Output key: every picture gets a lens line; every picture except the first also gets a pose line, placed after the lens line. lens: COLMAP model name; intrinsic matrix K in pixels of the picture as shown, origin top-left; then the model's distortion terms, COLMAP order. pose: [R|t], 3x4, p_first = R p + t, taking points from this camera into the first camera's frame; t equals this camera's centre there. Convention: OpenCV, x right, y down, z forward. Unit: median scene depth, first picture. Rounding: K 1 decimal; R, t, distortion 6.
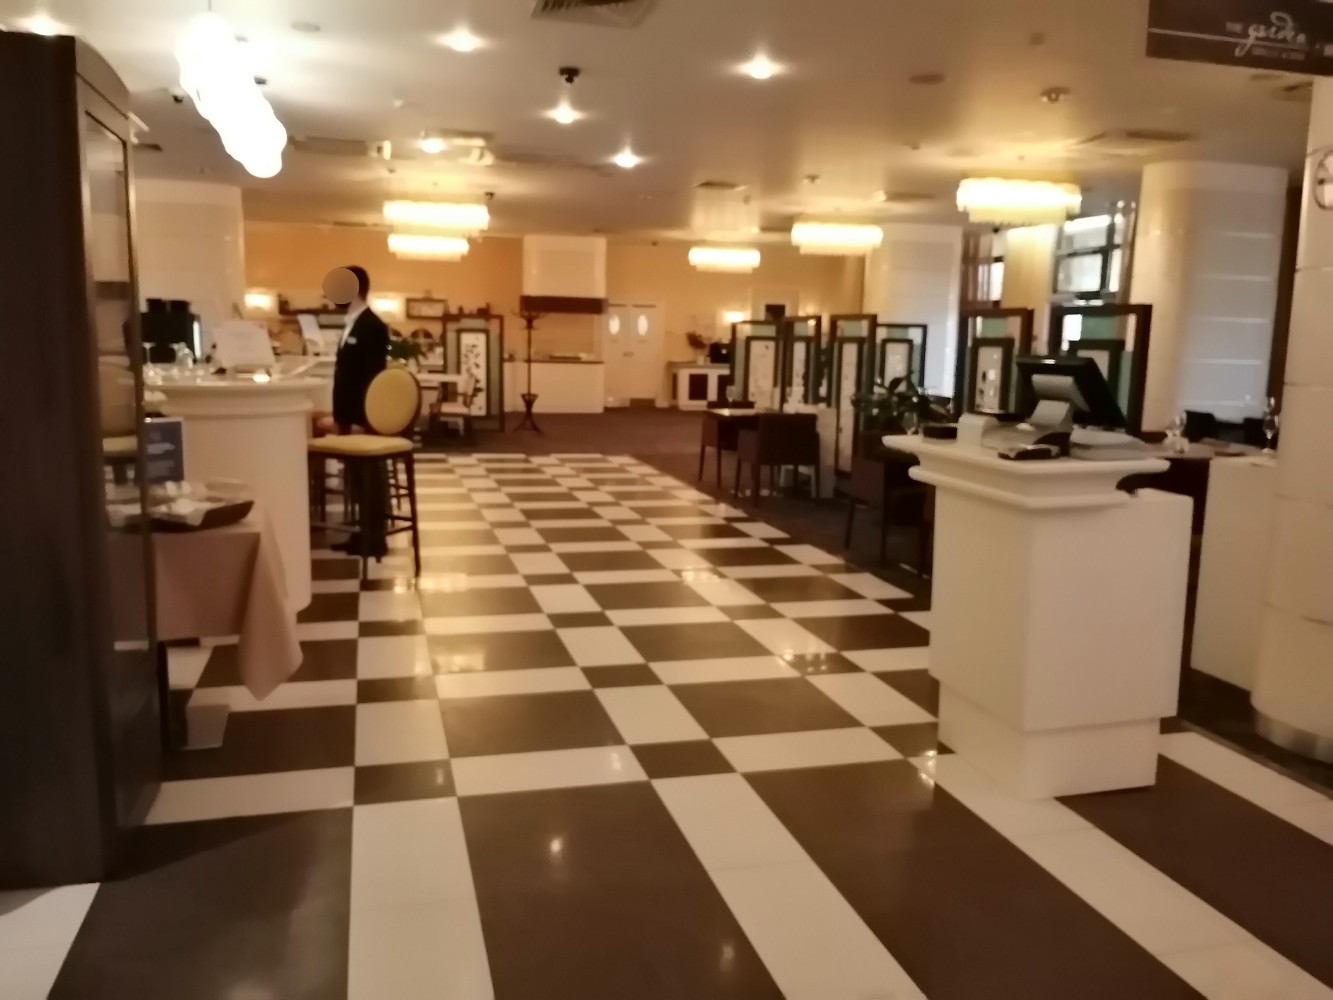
lens RADIAL K [[1078.0, 0, 666.5], [0, 1078.0, 500.0], [0, 0, 1]] dist [0.062137, 0.000876]
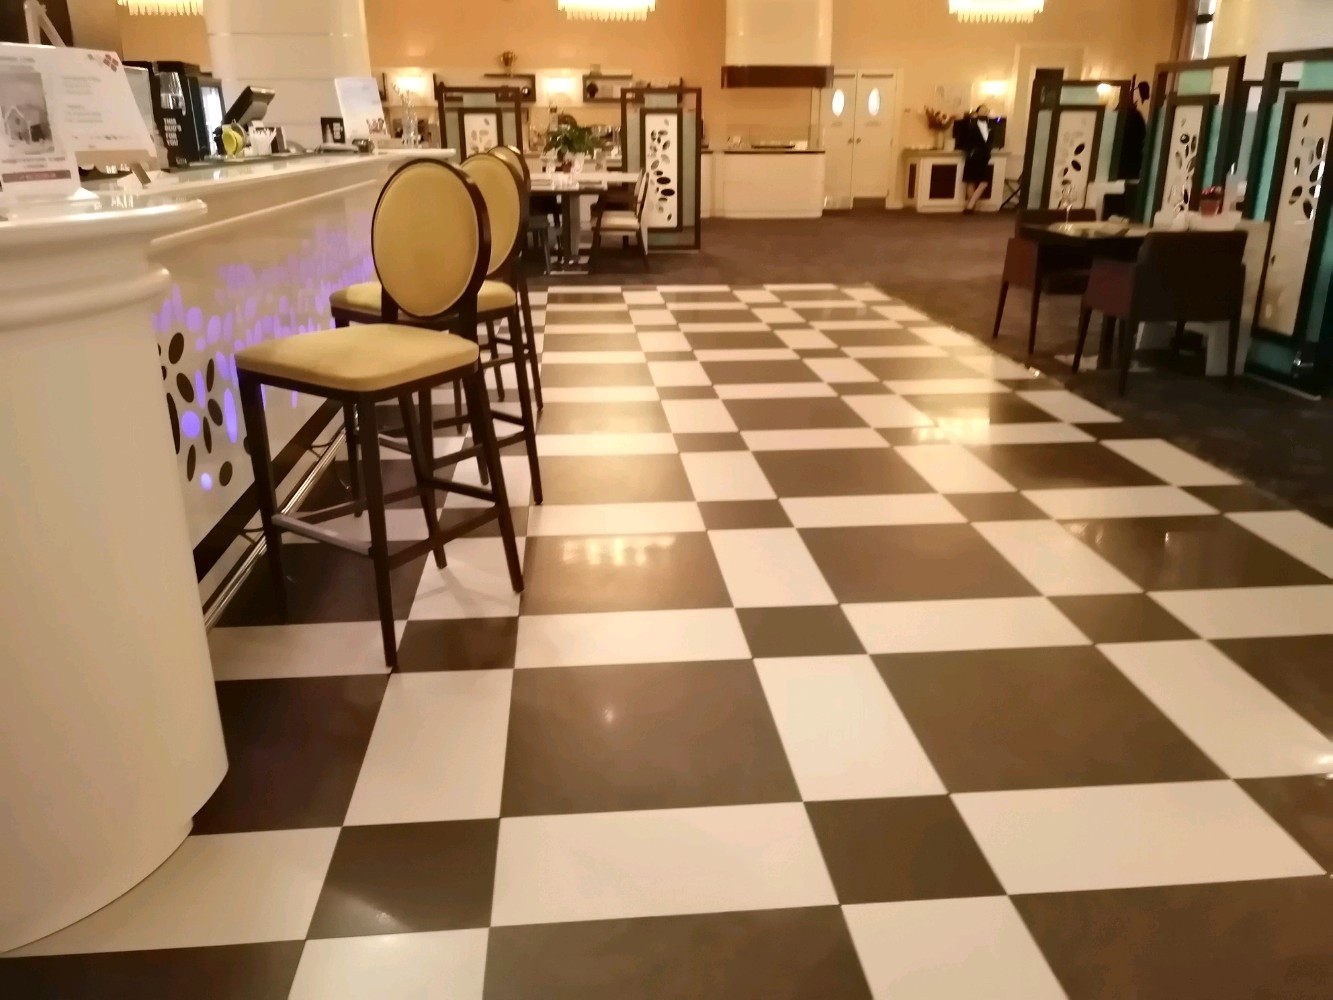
lens RADIAL K [[1030.2, 0, 666.5], [0, 1030.2, 500.0], [0, 0, 1]] dist [0.009293, 0.001221]
pose [[0.983579, 0.037237, -0.176592, -0.039678], [-0.002276, 0.980964, 0.194178, -0.031275], [0.180461, -0.190588, 0.964940, 0.265390]]
